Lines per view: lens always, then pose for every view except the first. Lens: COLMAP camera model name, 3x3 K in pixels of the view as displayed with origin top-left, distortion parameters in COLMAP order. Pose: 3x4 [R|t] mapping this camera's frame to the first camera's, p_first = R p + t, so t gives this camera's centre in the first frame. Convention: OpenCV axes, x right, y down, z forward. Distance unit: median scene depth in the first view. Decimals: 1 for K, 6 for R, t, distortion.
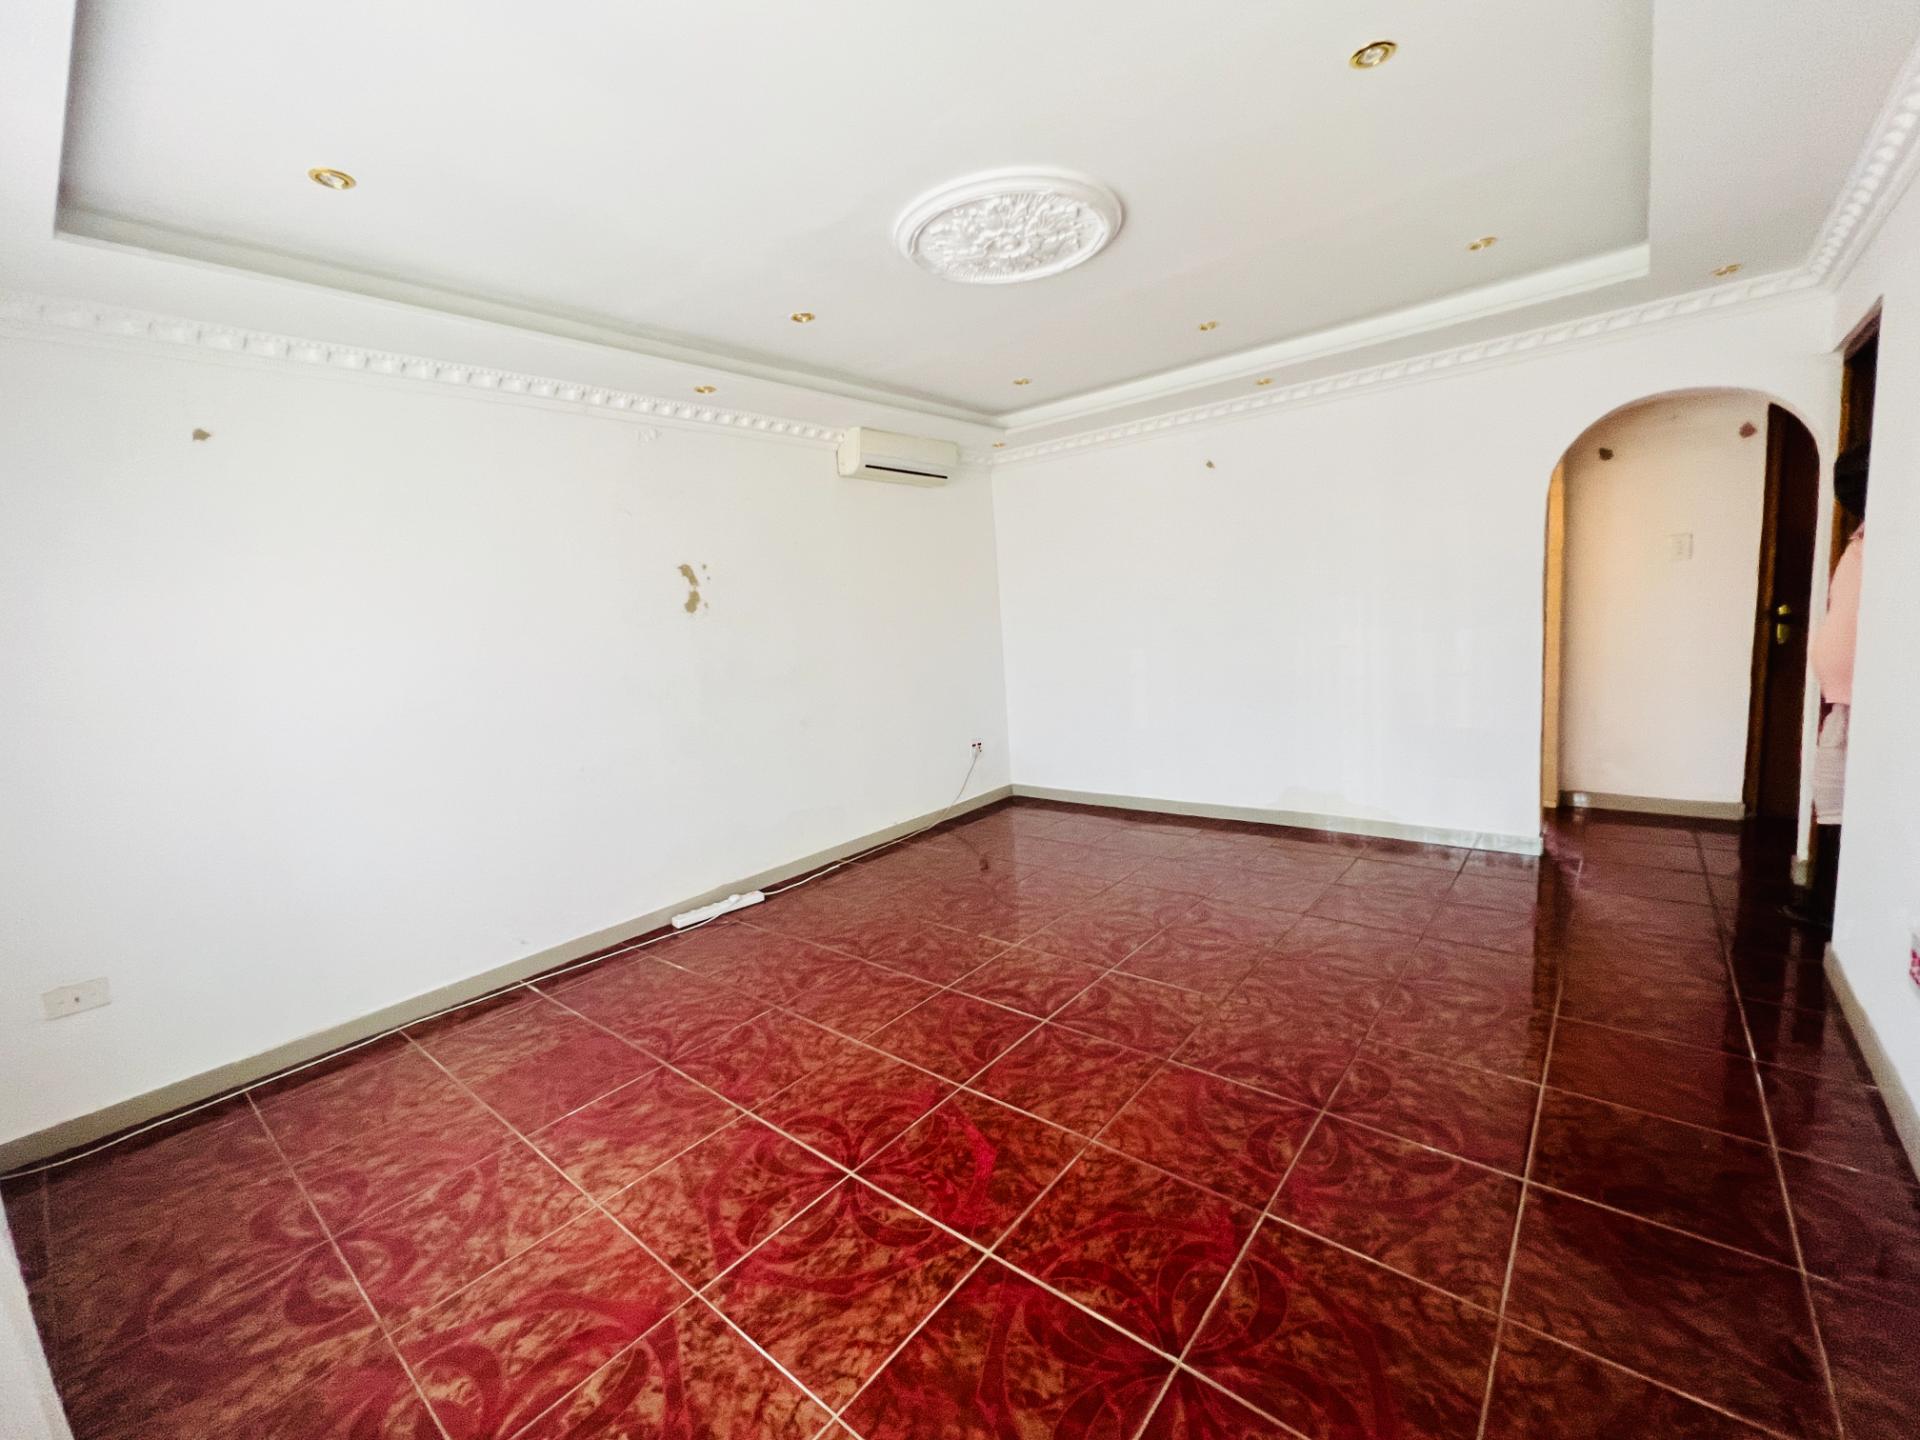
lens RADIAL K [[800.3, 0, 958.6], [0, 800.3, 724.8], [0, 0, 1]] dist [-0.003766, 0.001251]
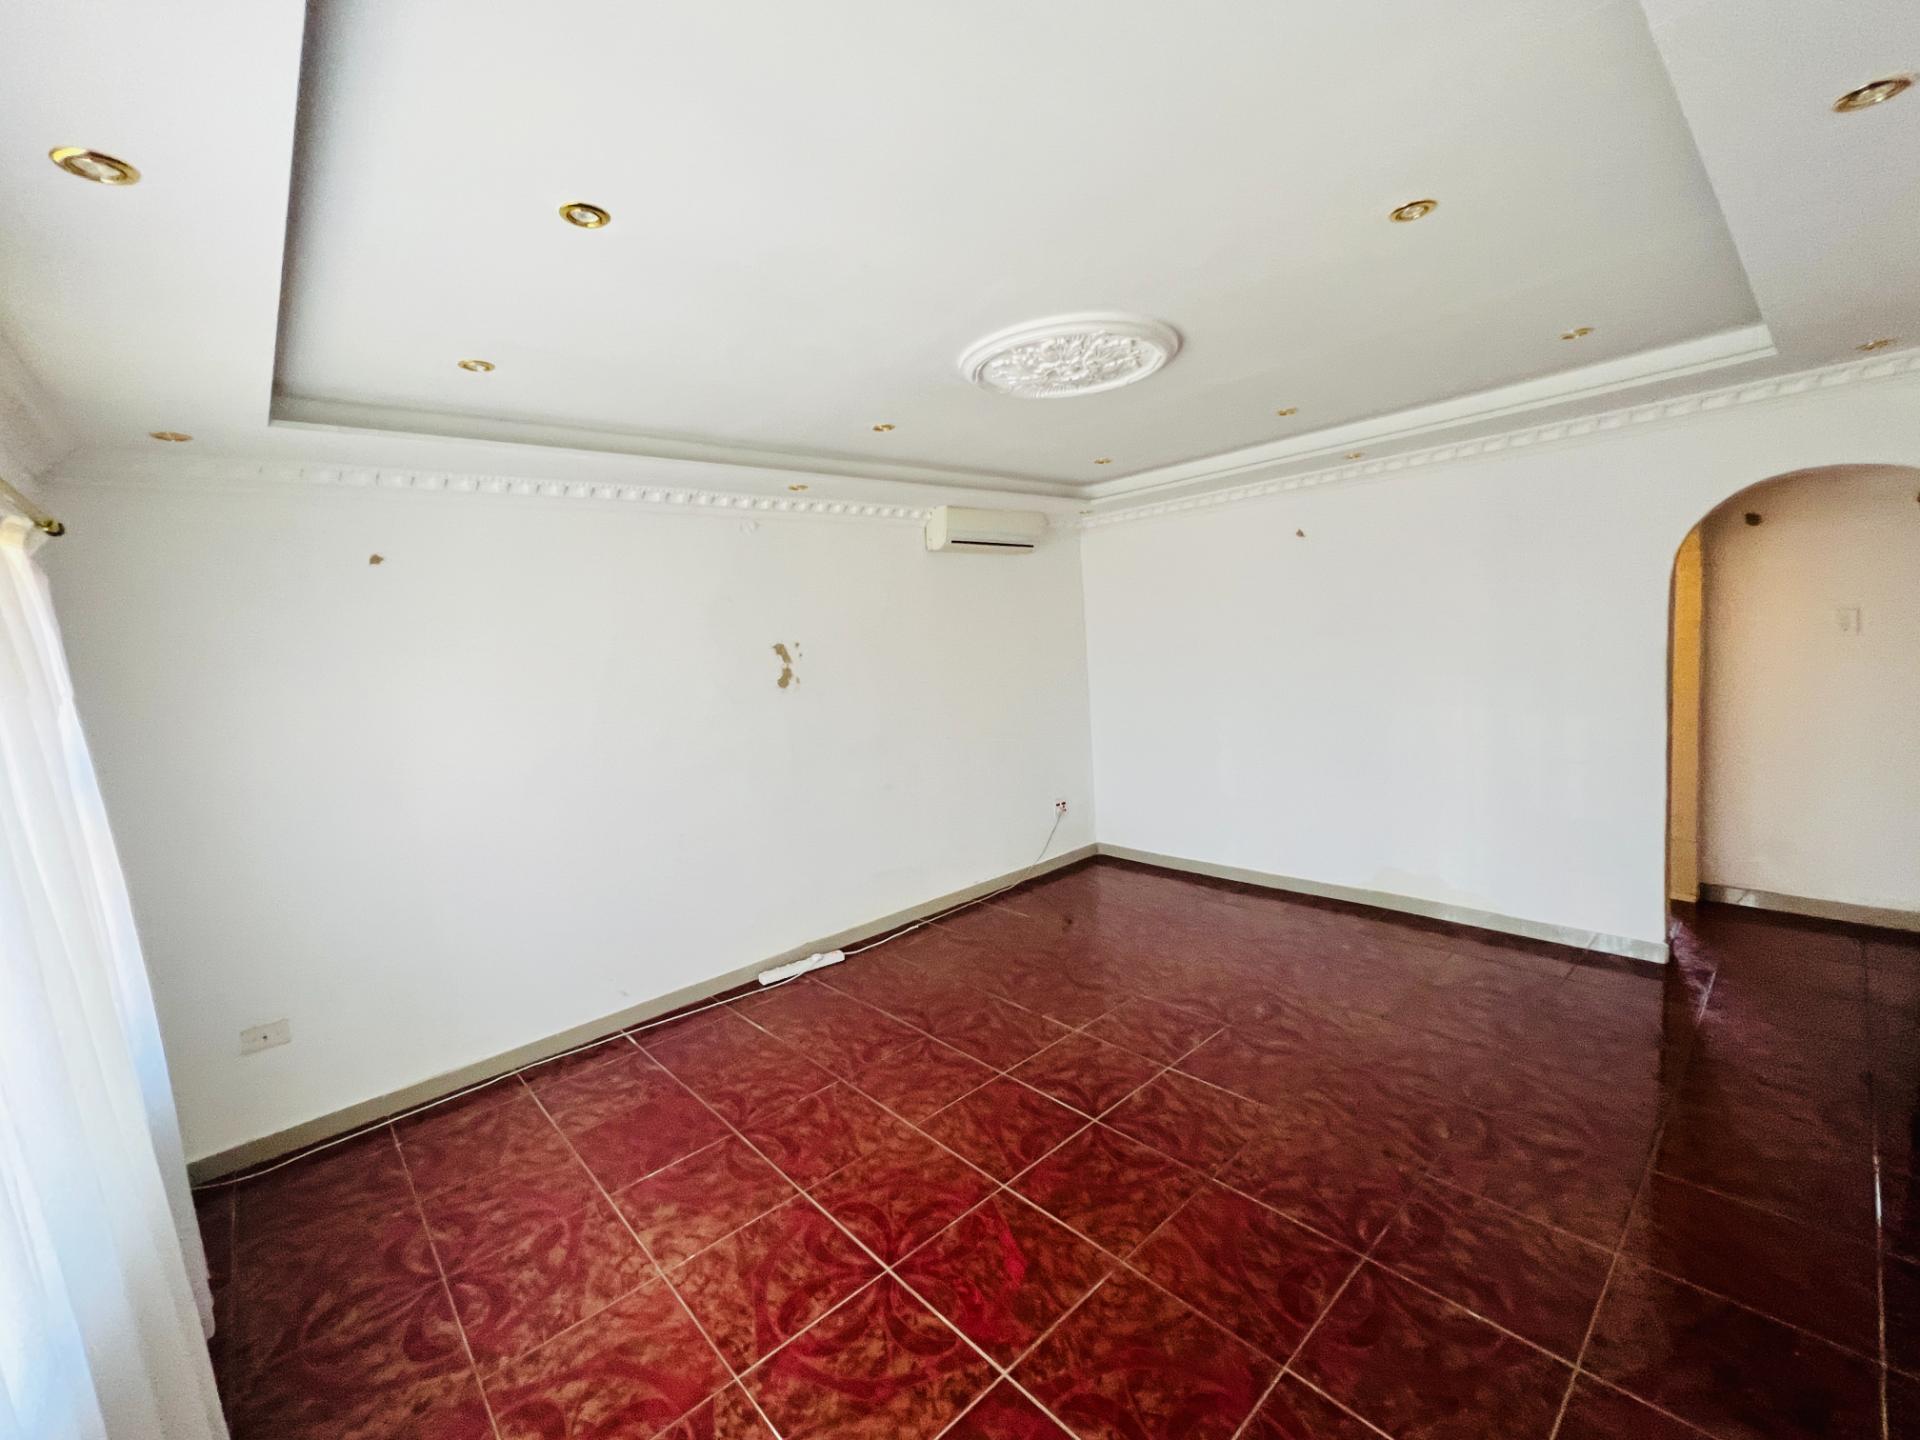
lens RADIAL K [[800.3, 0, 956.0], [0, 800.3, 724.8], [0, 0, 1]] dist [-0.003766, 0.001251]
pose [[0.989631, 0.017720, -0.142535, 0.062586], [-0.020959, 0.999554, -0.021257, -0.094950], [0.142094, 0.024024, 0.989562, -0.036411]]
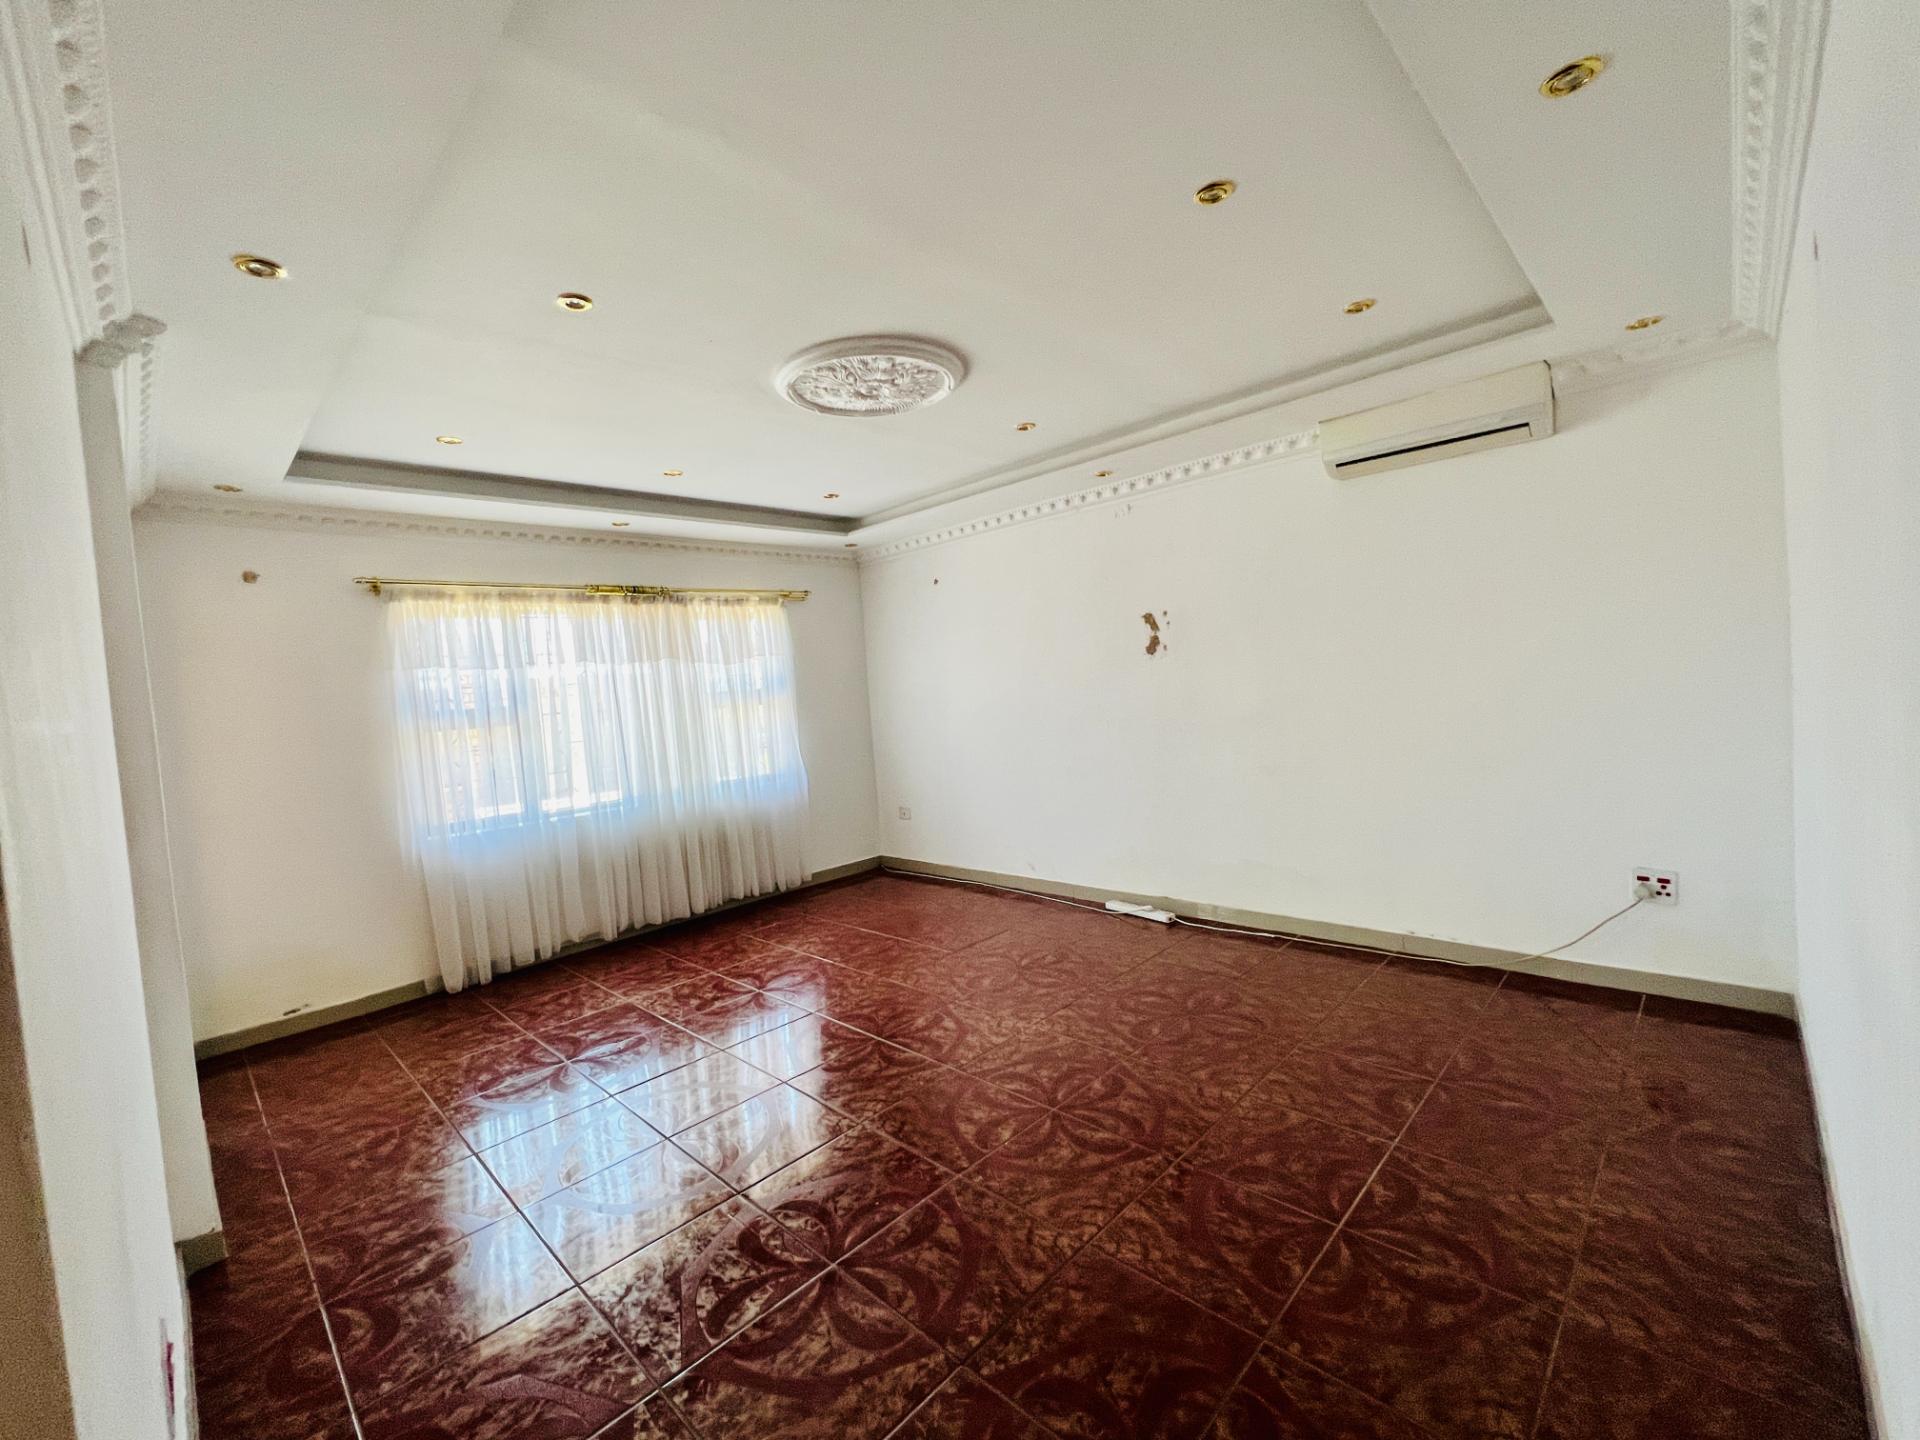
lens RADIAL K [[800.3, 0, 950.3], [0, 800.3, 725.4], [0, 0, 1]] dist [-0.003766, 0.001251]
pose [[-0.083456, 0.134373, -0.987410, 1.092384], [-0.056080, 0.988663, 0.139284, -0.238924], [0.994932, 0.066998, -0.074974, 1.048659]]
